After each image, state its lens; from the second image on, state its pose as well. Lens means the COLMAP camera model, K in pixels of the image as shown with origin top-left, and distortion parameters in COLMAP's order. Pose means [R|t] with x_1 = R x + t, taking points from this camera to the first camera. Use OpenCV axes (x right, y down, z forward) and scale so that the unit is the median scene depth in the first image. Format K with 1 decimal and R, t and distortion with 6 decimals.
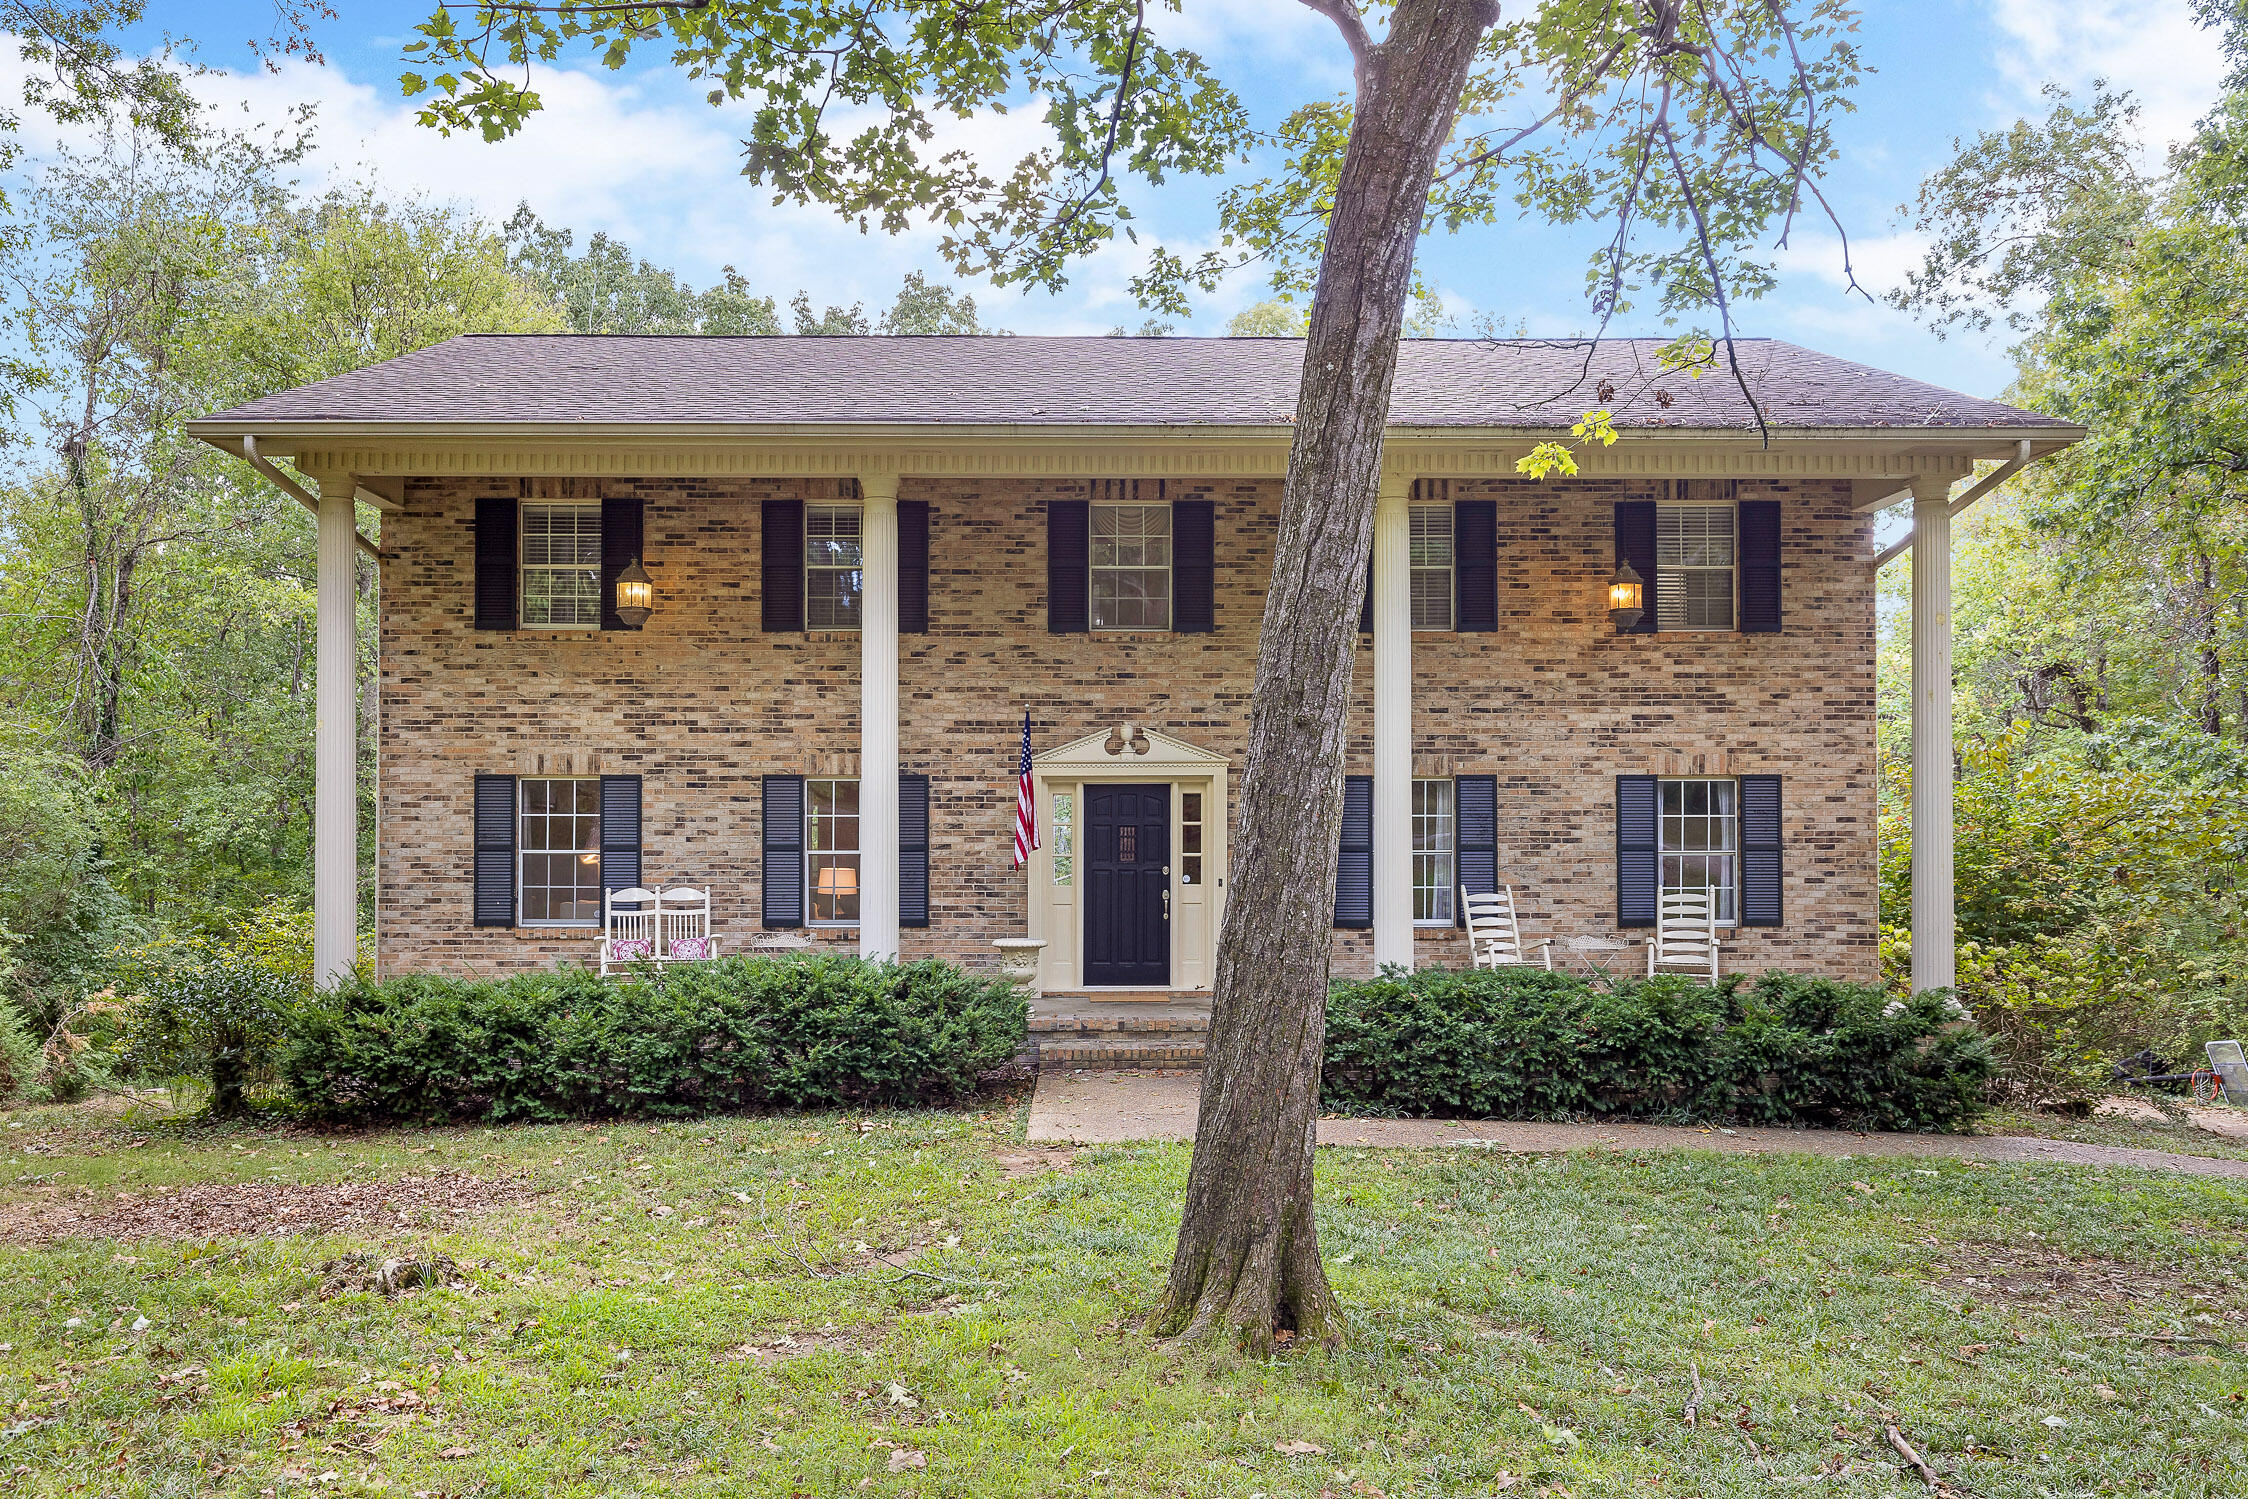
lens RADIAL K [[1814.5, 0, 1124.1], [0, 1814.5, 773.0], [0, 0, 1]] dist [0.005210, 0.005564]
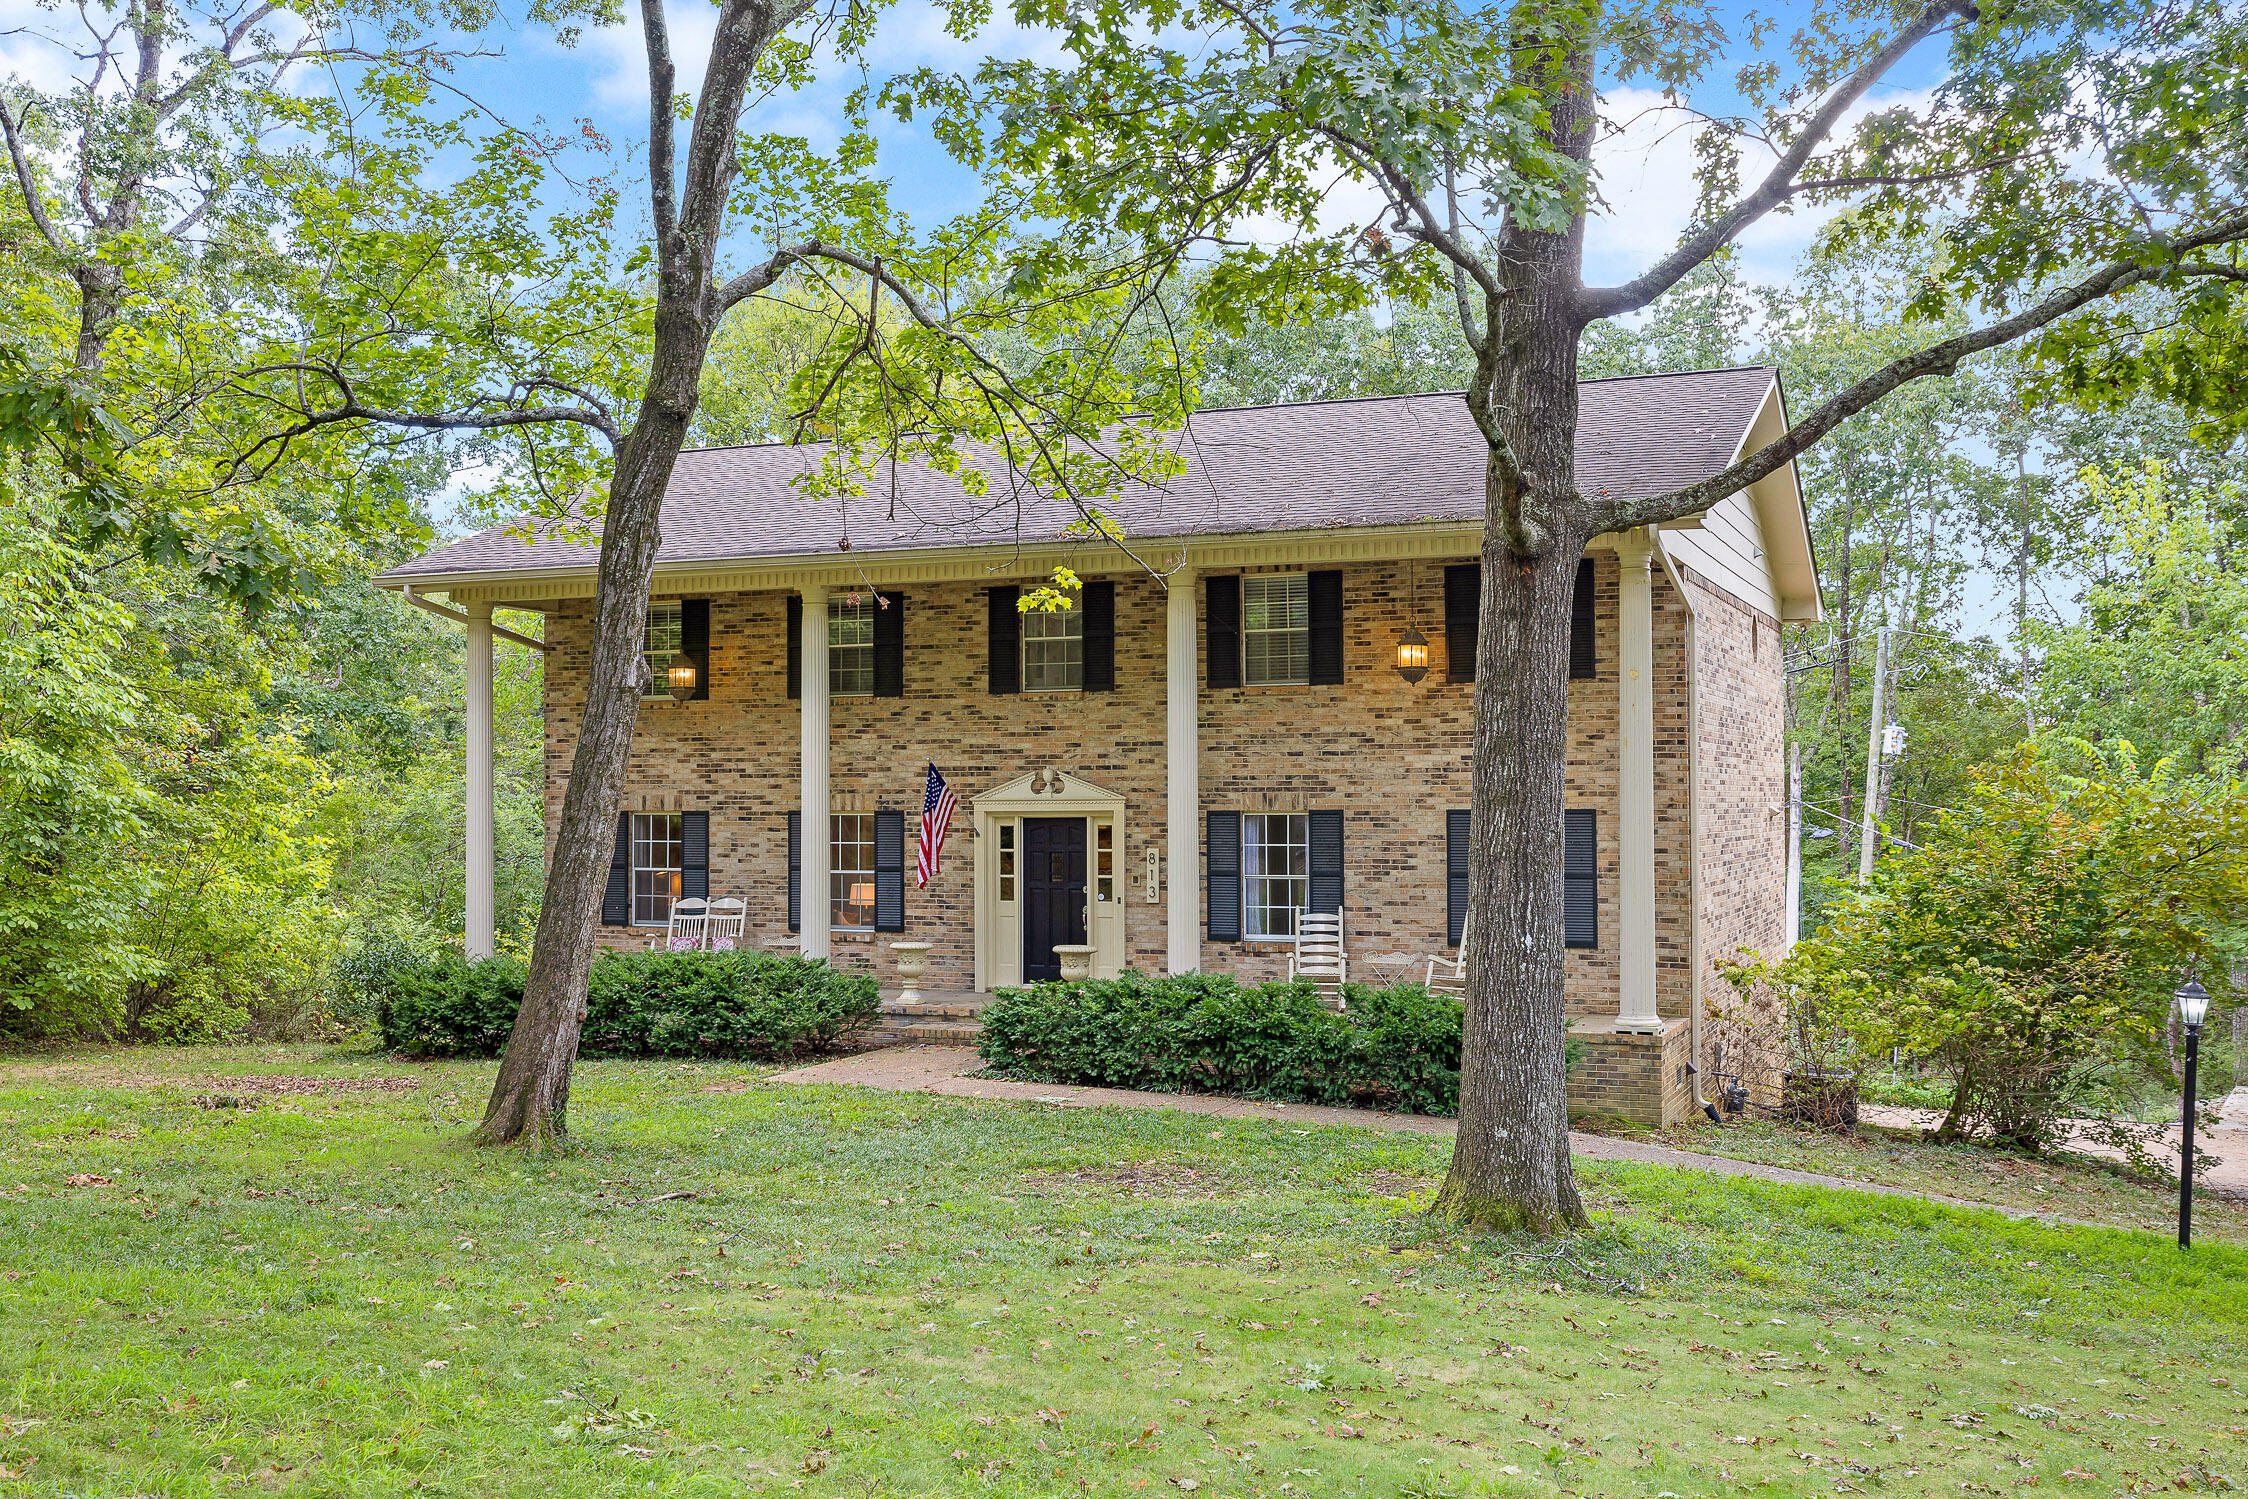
lens RADIAL K [[2206.5, 0, 1125.2], [0, 2206.5, 742.8], [0, 0, 1]] dist [-0.003357, 0.000000]
pose [[0.915983, -0.013286, -0.400998, 0.639249], [0.010705, 0.999905, -0.008674, -0.030749], [0.401075, 0.003653, 0.916038, -0.327948]]
